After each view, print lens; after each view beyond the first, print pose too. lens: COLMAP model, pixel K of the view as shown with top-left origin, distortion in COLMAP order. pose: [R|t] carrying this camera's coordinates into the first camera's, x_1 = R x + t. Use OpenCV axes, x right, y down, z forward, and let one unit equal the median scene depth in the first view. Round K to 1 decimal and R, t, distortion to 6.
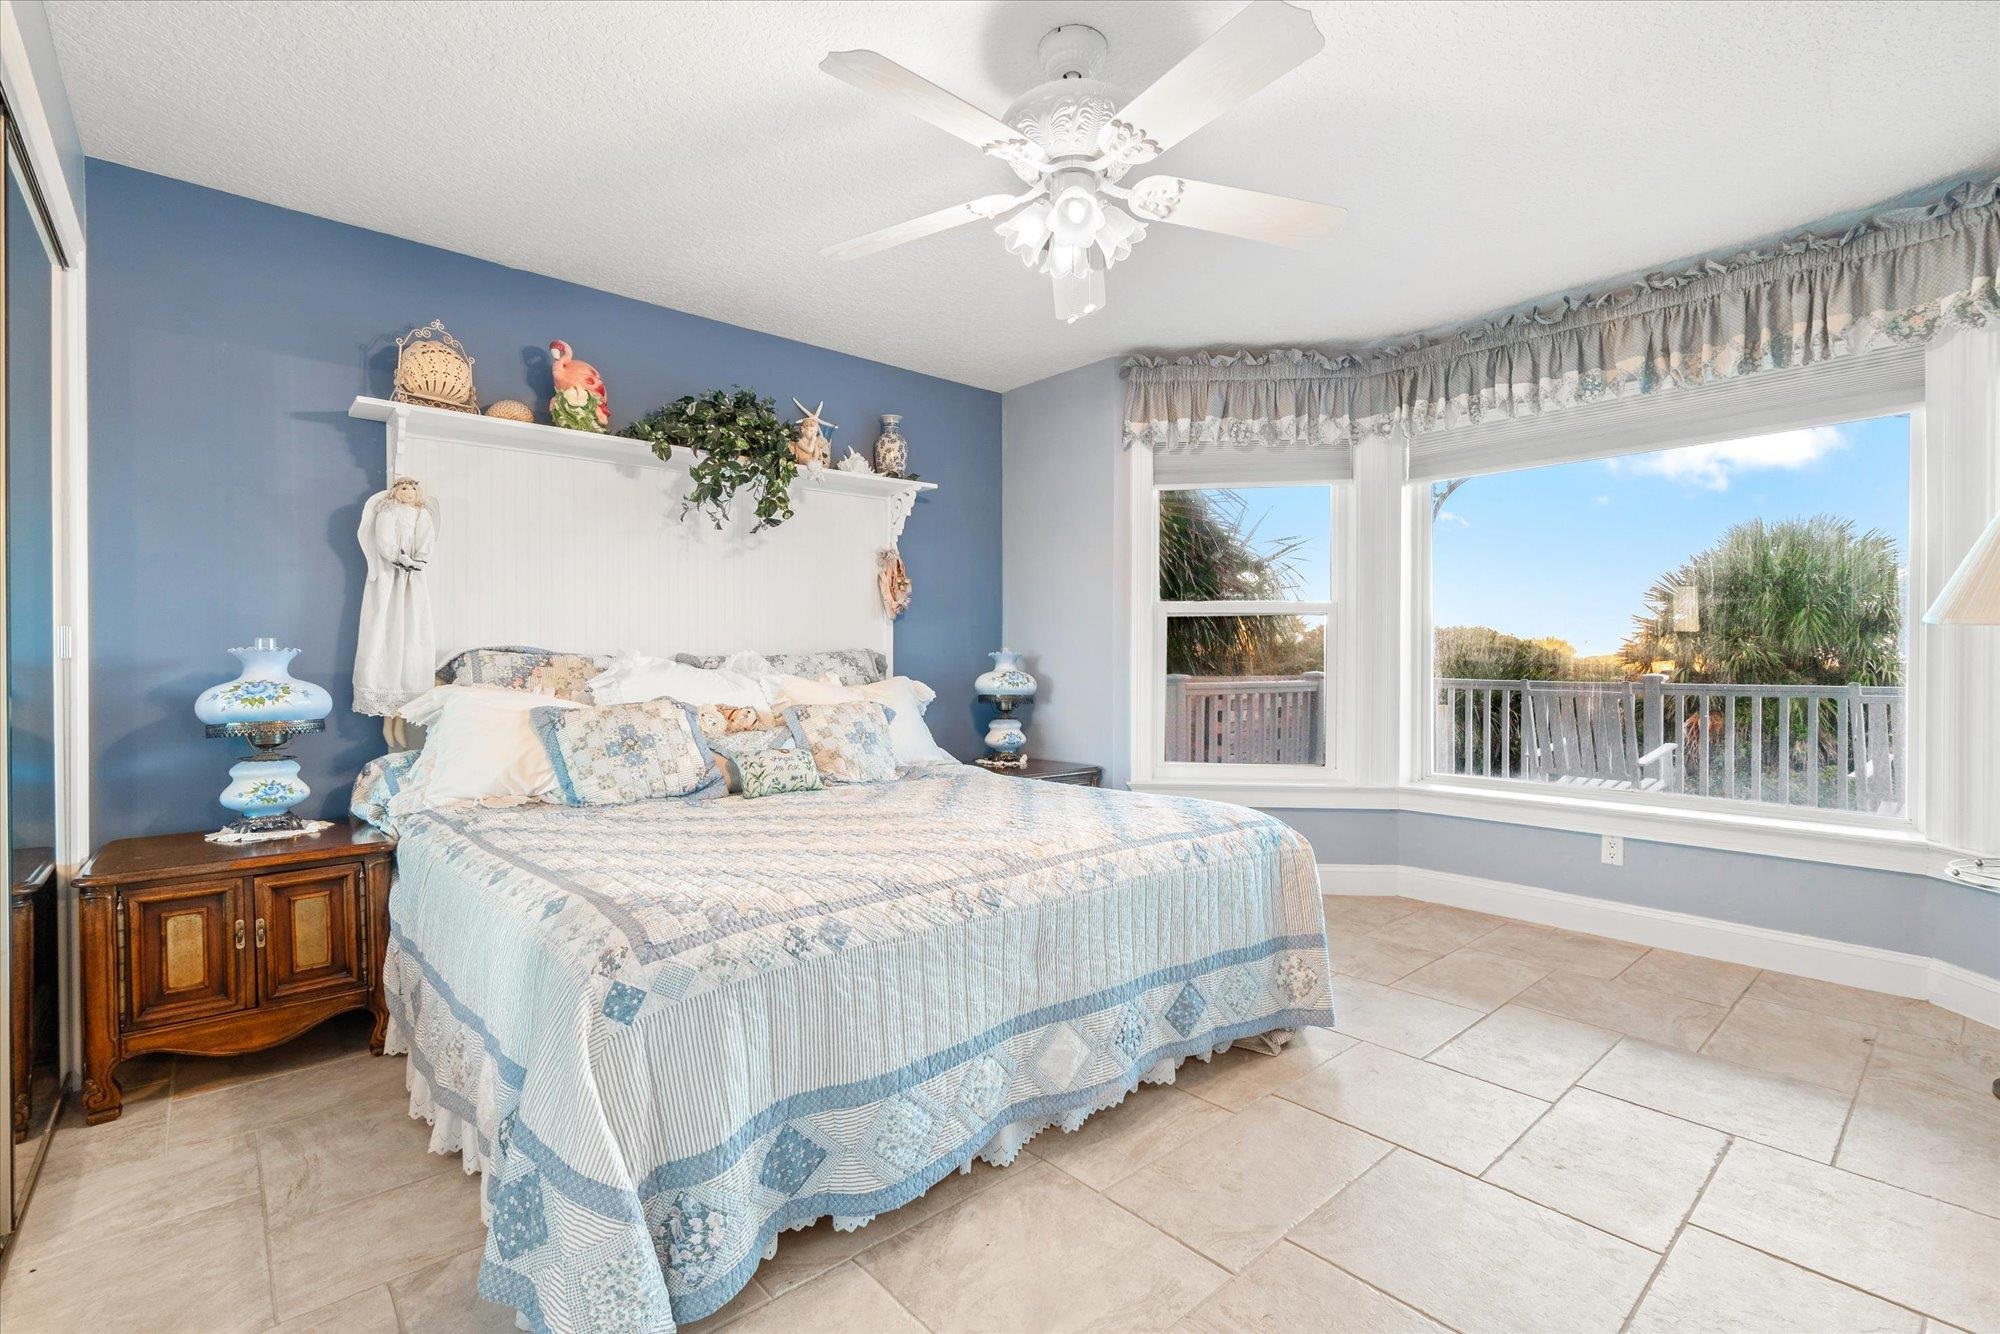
lens RADIAL K [[900.1, 0, 999.2], [0, 900.1, 670.4], [0, 0, 1]] dist [-0.003721, 0.002045]
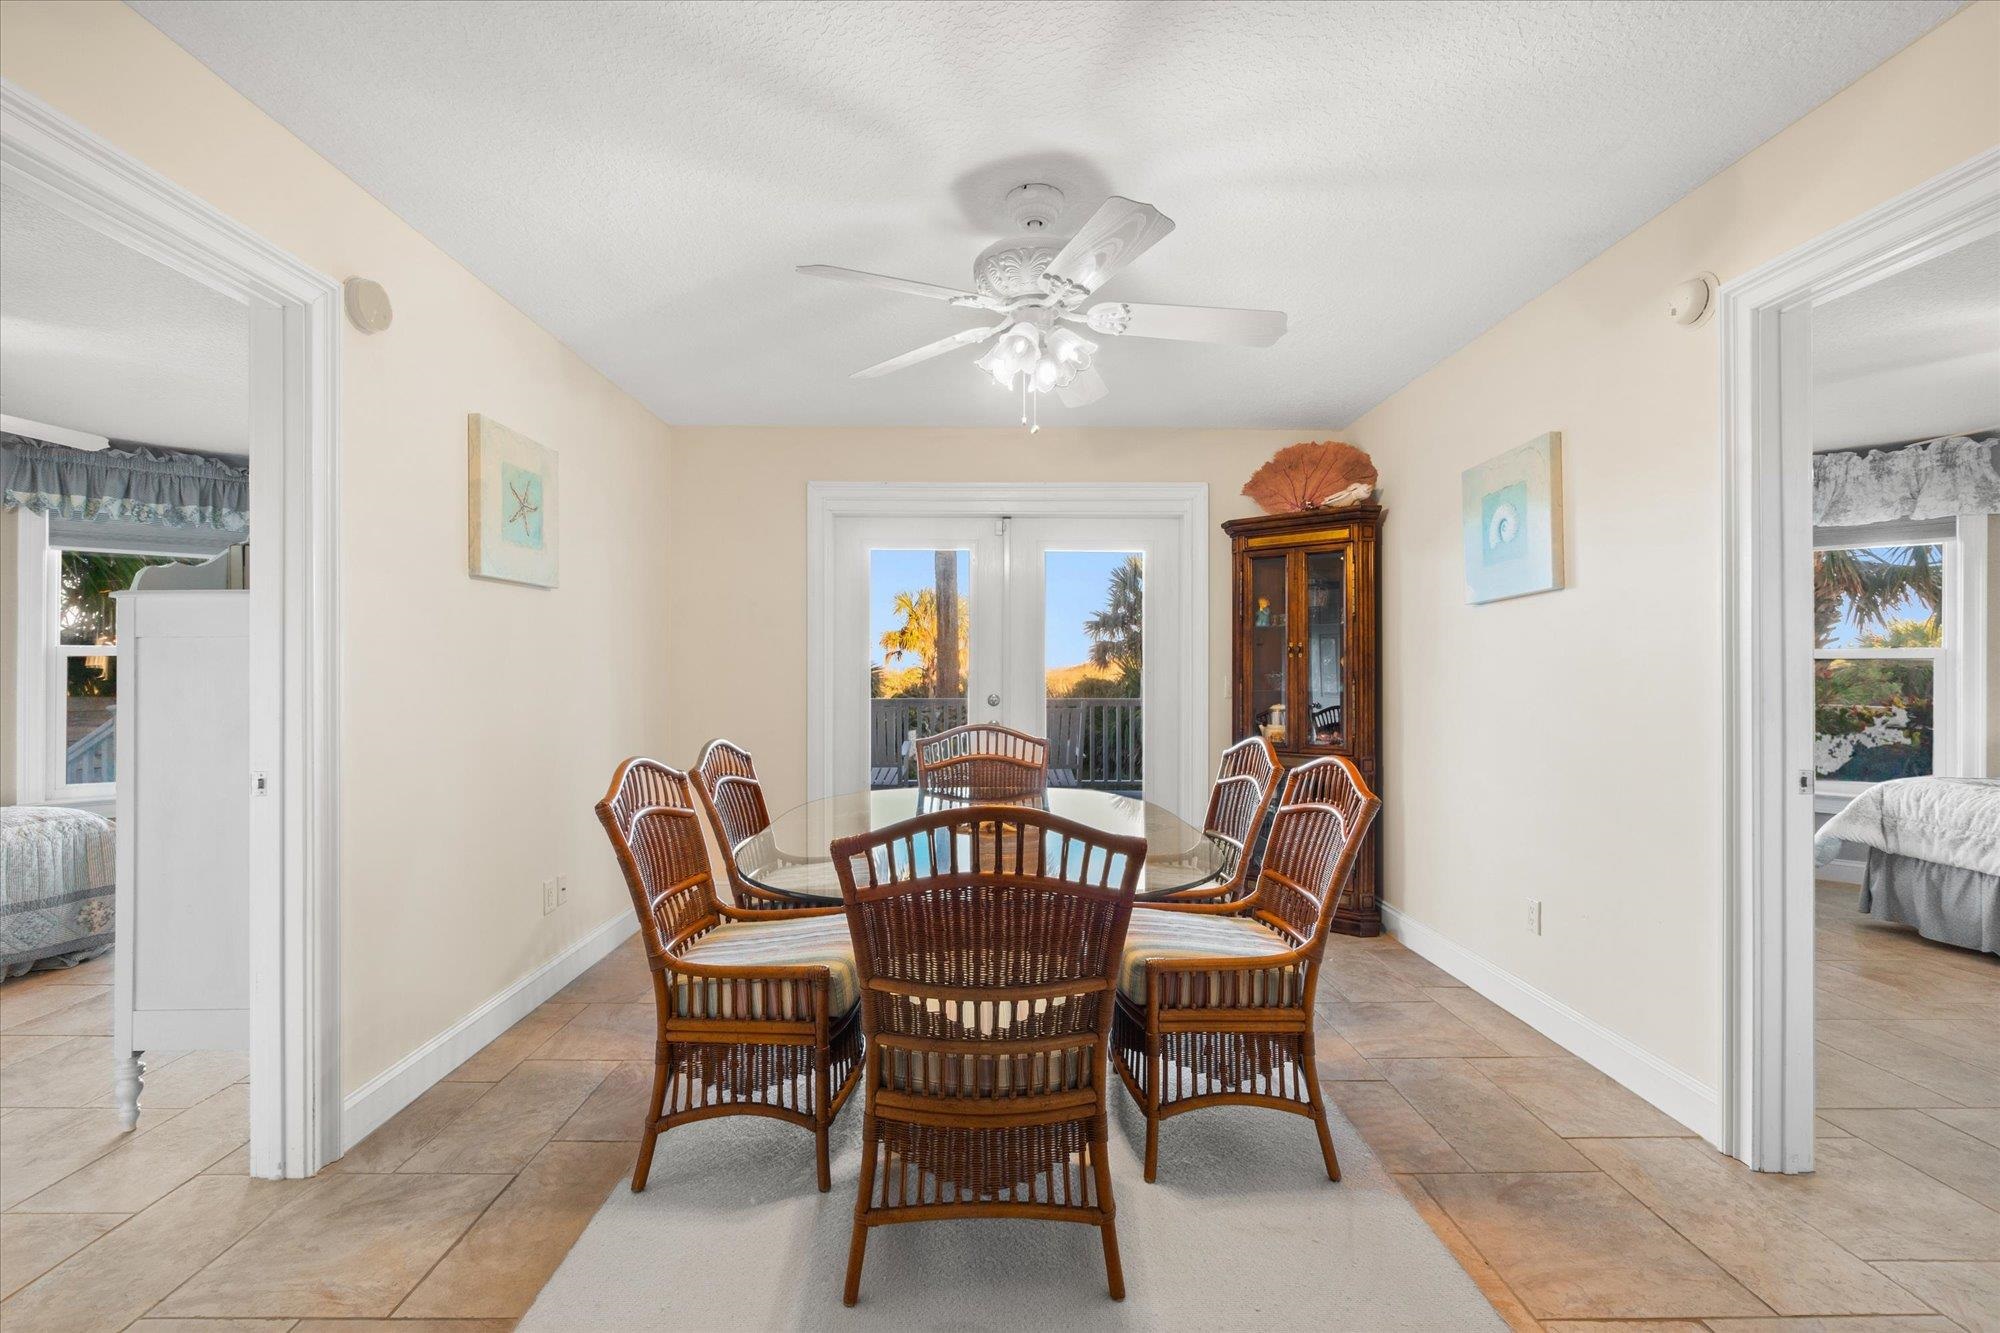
lens RADIAL K [[900.1, 0, 991.5], [0, 900.1, 664.6], [0, 0, 1]] dist [-0.003721, 0.002045]
pose [[0.672979, 0.002642, 0.739657, 0.139696], [0.004898, 0.999956, -0.008028, -0.038157], [-0.739645, 0.009026, 0.672937, -0.710436]]
